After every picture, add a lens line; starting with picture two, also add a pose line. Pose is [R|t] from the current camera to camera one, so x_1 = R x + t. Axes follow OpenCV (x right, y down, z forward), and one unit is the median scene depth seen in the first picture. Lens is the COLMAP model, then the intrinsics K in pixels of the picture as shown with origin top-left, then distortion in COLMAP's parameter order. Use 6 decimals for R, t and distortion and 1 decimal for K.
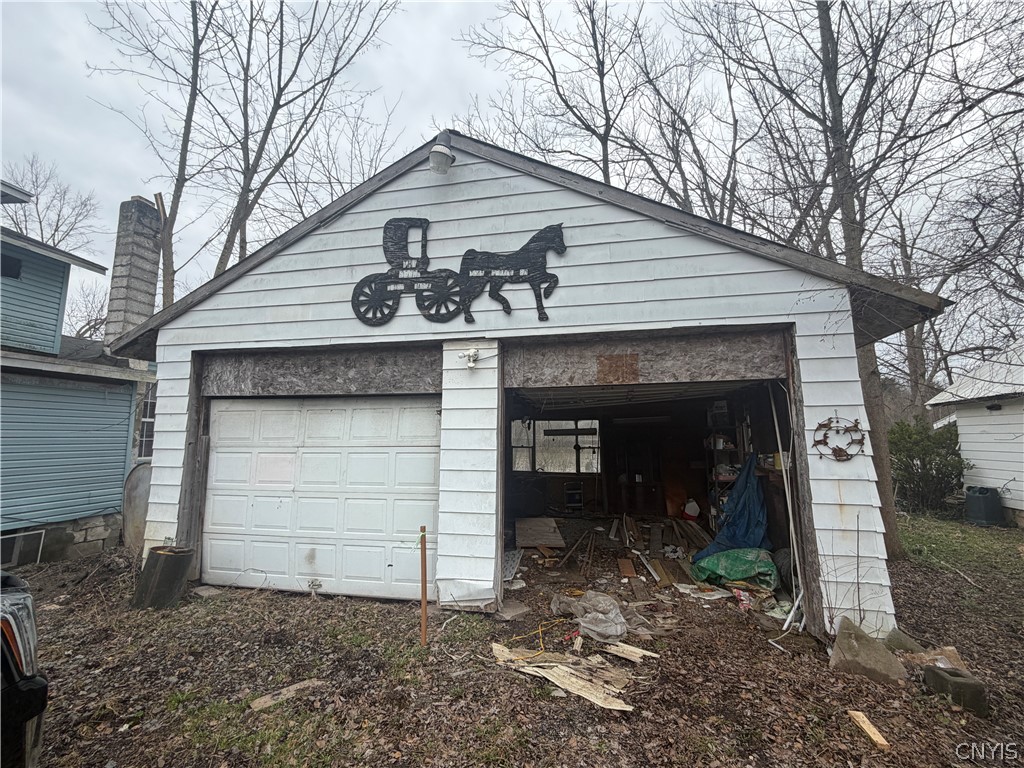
lens RADIAL K [[440.1, 0, 512.0], [0, 440.1, 384.0], [0, 0, 1]] dist [0.002114, 0.000090]
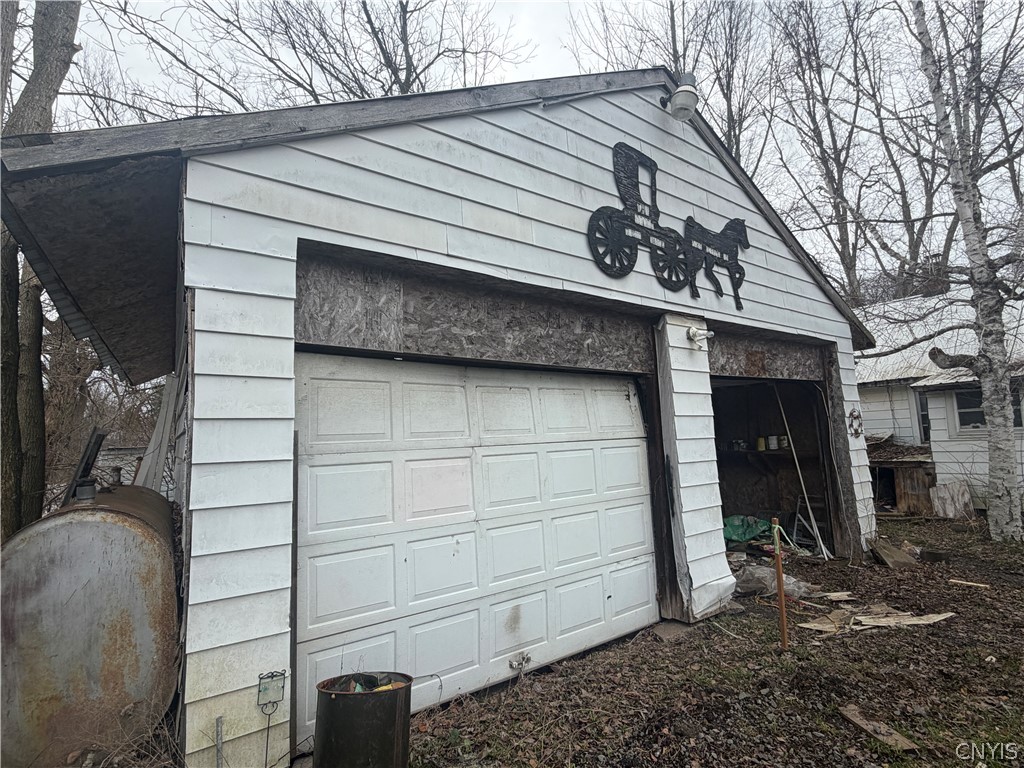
lens RADIAL K [[510.1, 0, 512.0], [0, 510.1, 384.0], [0, 0, 1]] dist [-0.002295, 0.000347]
pose [[0.671974, 0.056309, 0.738431, -1.057348], [-0.055297, 0.998137, -0.025793, 0.080127], [-0.738508, -0.023500, 0.673835, 0.545136]]
